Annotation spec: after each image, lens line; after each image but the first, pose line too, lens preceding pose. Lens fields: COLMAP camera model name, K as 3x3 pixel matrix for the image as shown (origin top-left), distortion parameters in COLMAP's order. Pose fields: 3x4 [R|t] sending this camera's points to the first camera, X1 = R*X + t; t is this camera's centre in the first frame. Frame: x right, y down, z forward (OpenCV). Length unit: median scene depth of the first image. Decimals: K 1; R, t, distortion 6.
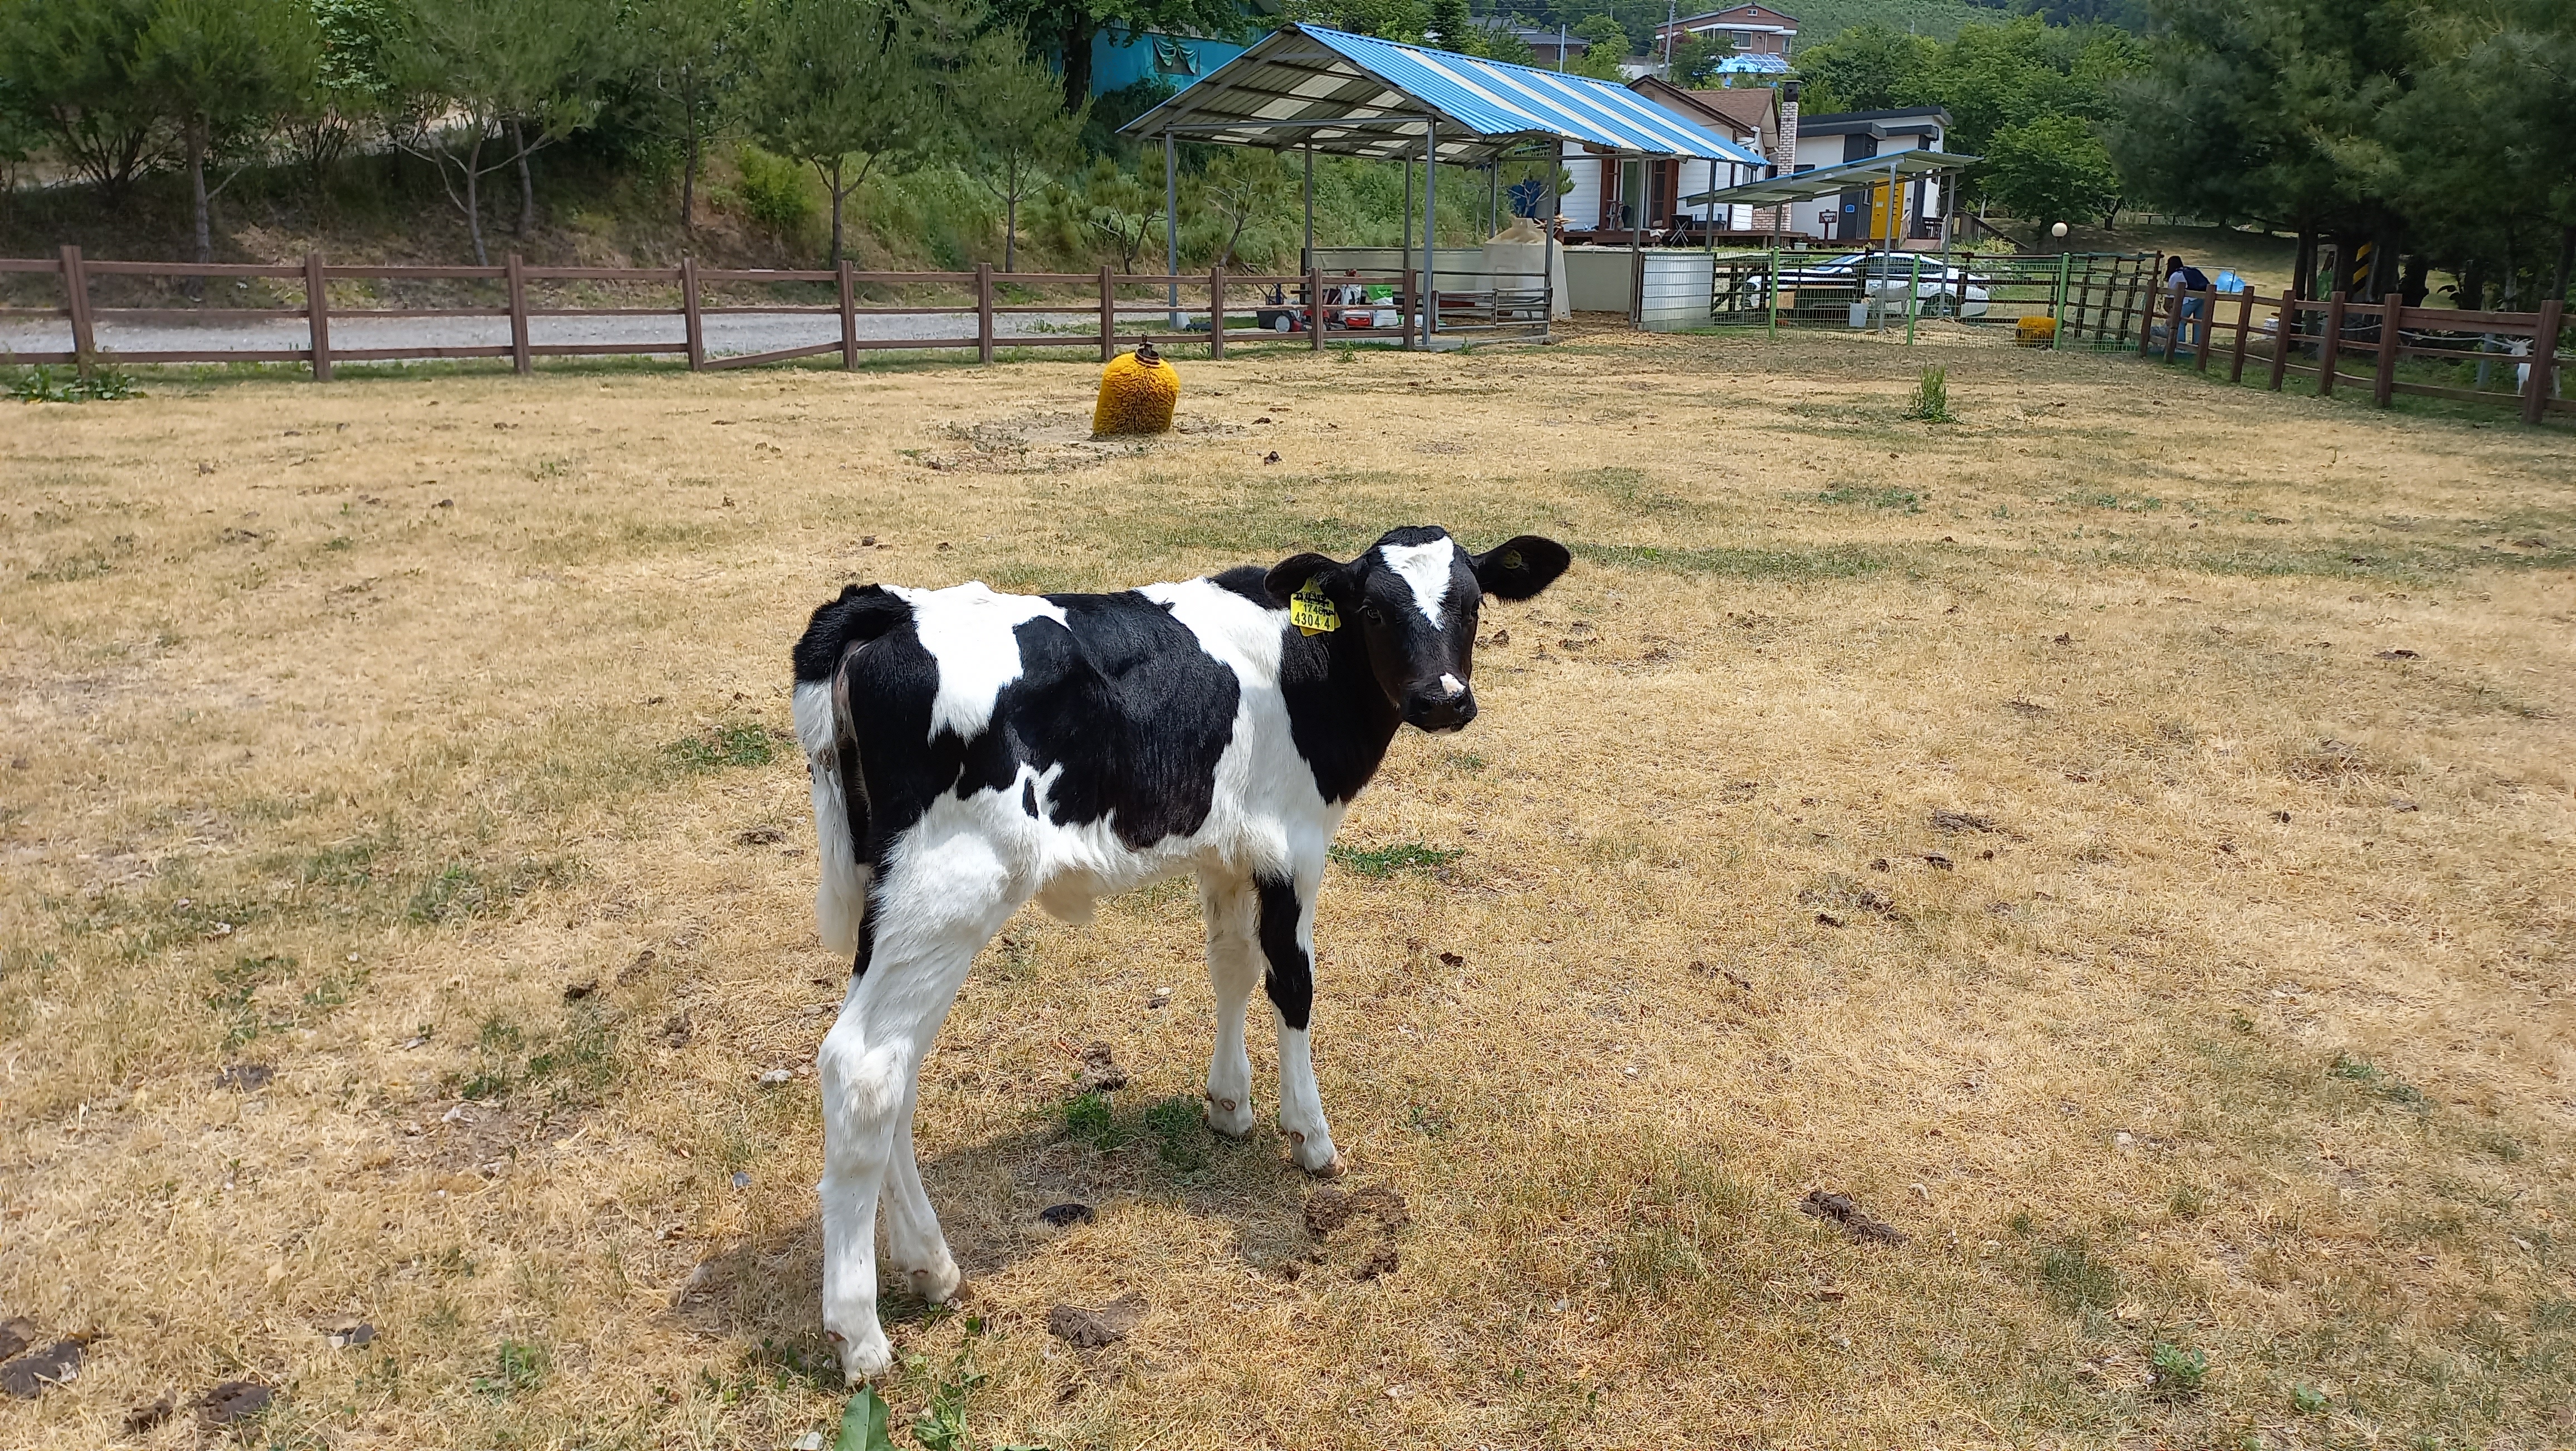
lens RADIAL K [[1854.7, 0, 1278.3], [0, 1854.7, 725.8], [0, 0, 1]] dist [0.069138, -0.056001]
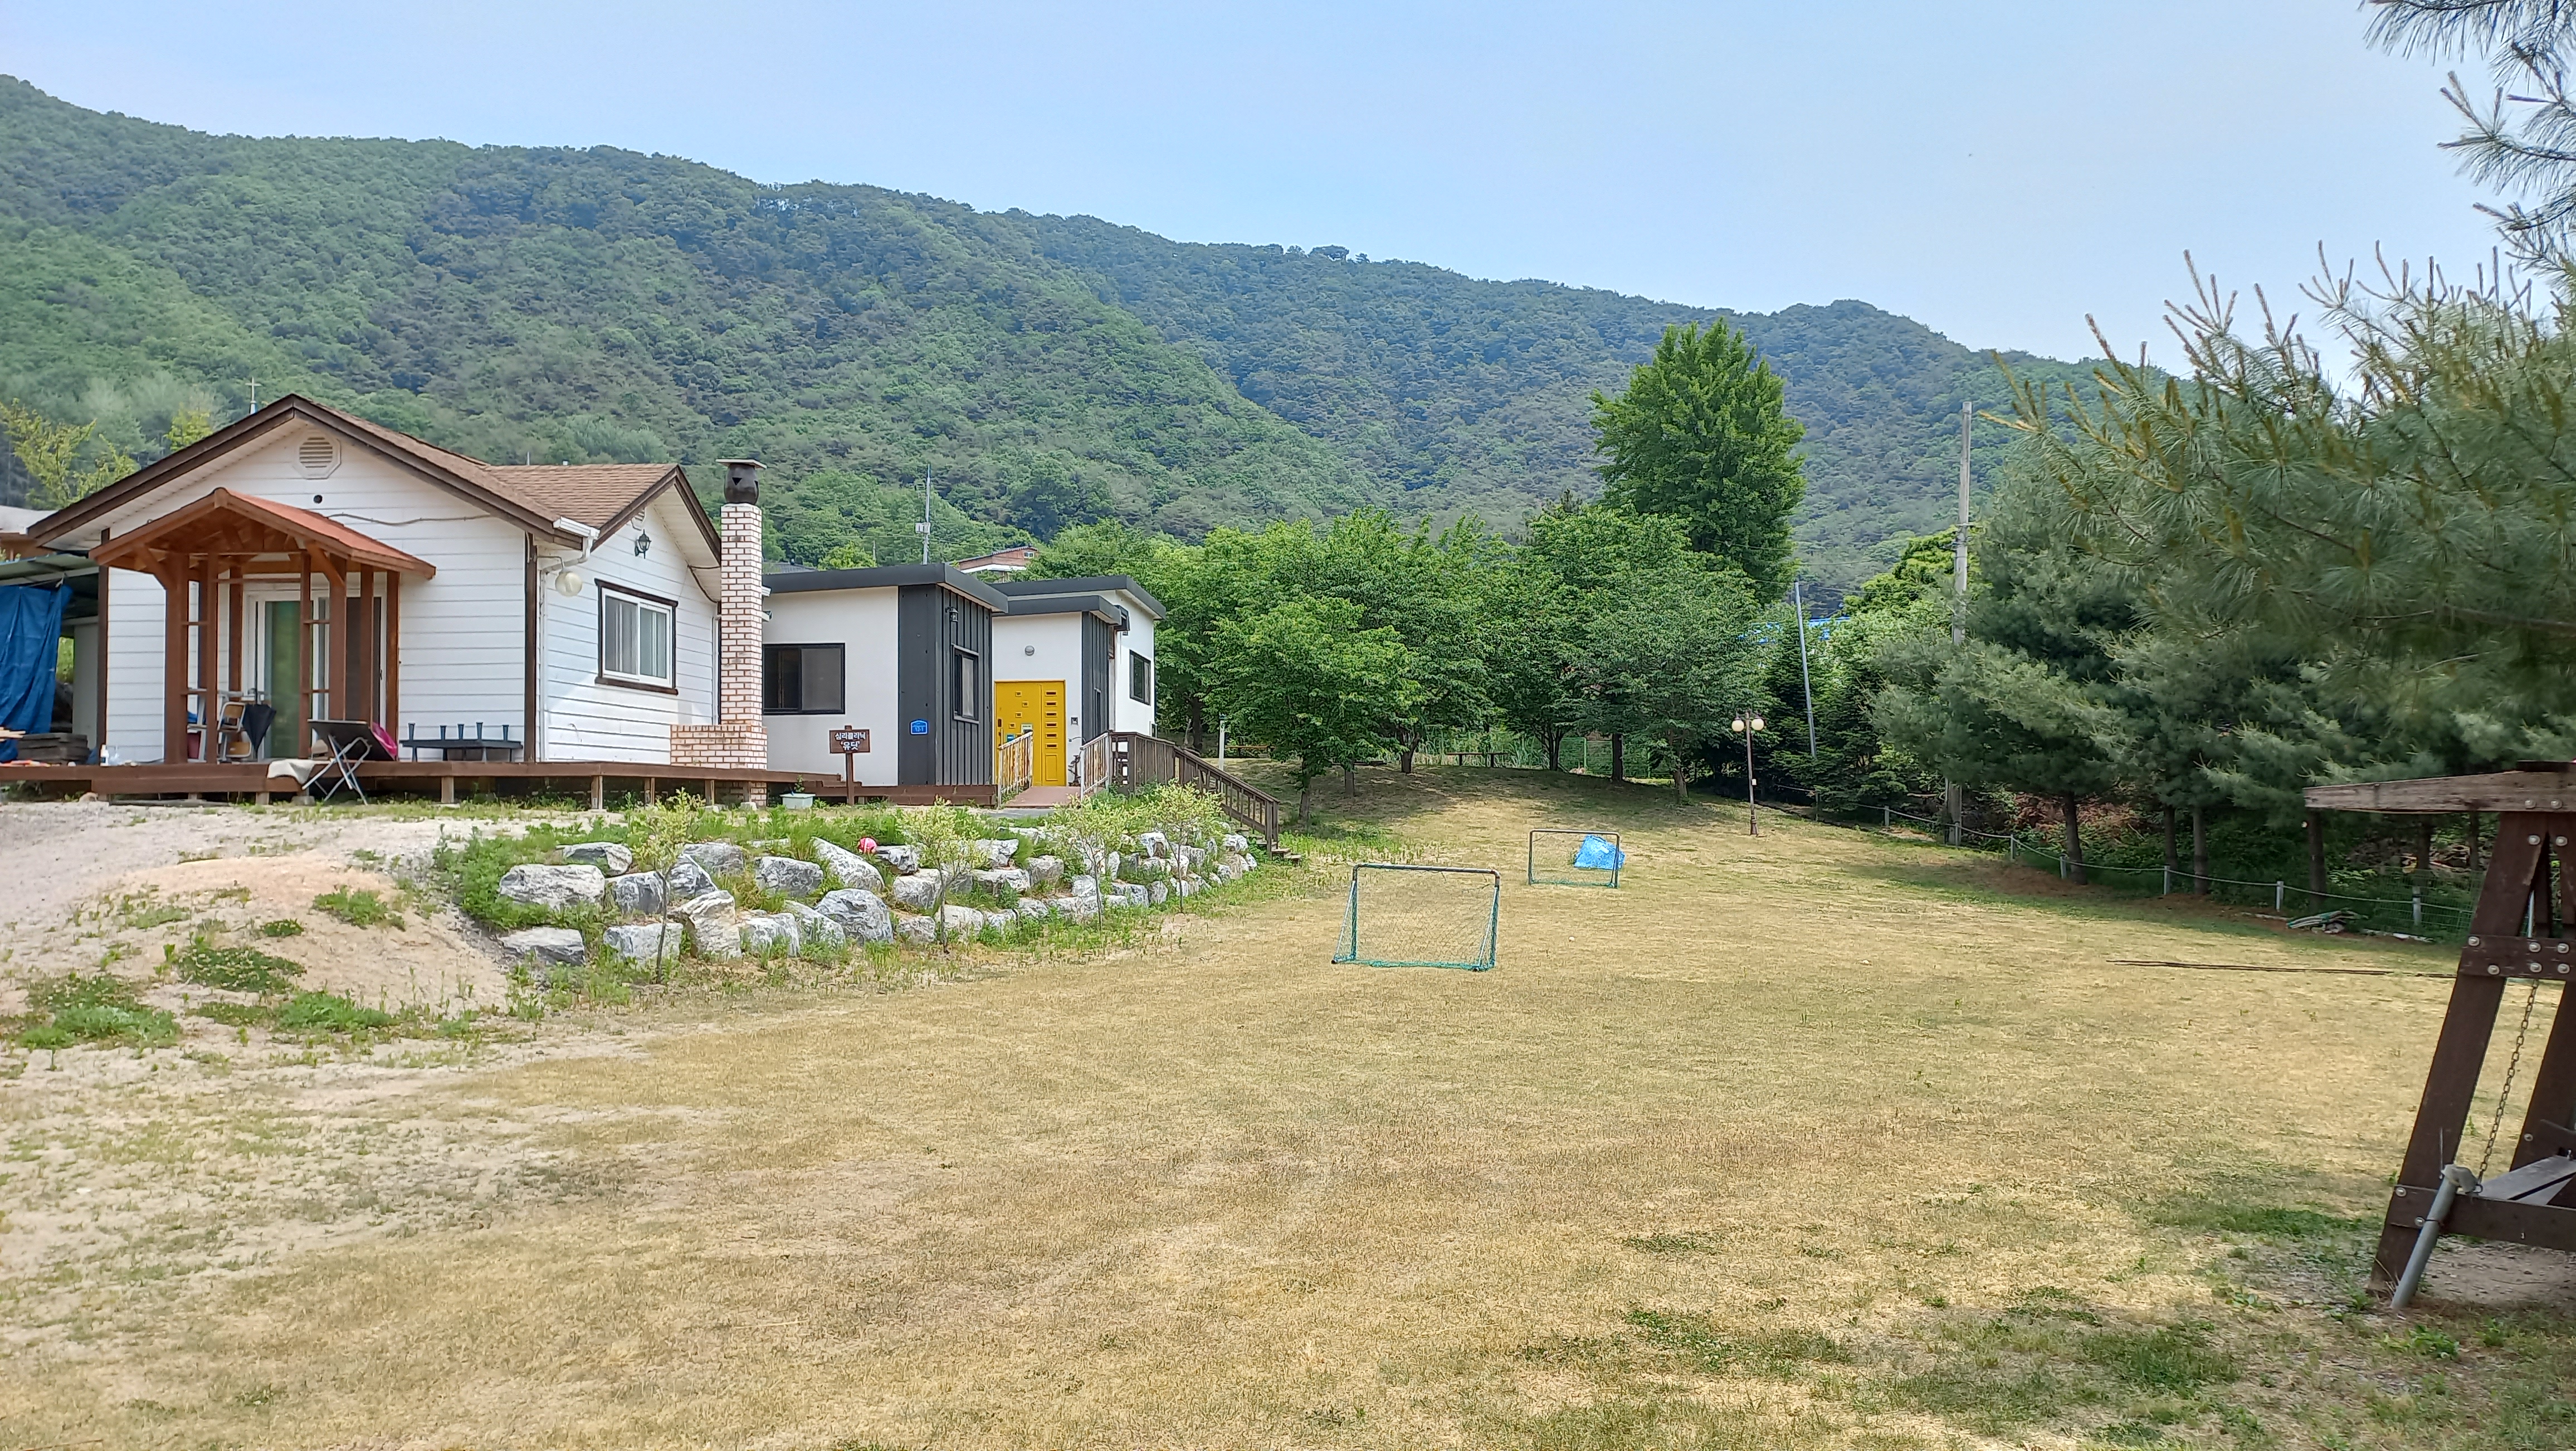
lens RADIAL K [[1854.7, 0, 1278.3], [0, 1854.7, 725.8], [0, 0, 1]] dist [0.069138, -0.056001]
pose [[0.947996, -0.000833, 0.318280, 0.213044], [0.093394, 0.956704, -0.275671, -0.117736], [-0.304271, 0.291060, 0.907030, 0.468136]]
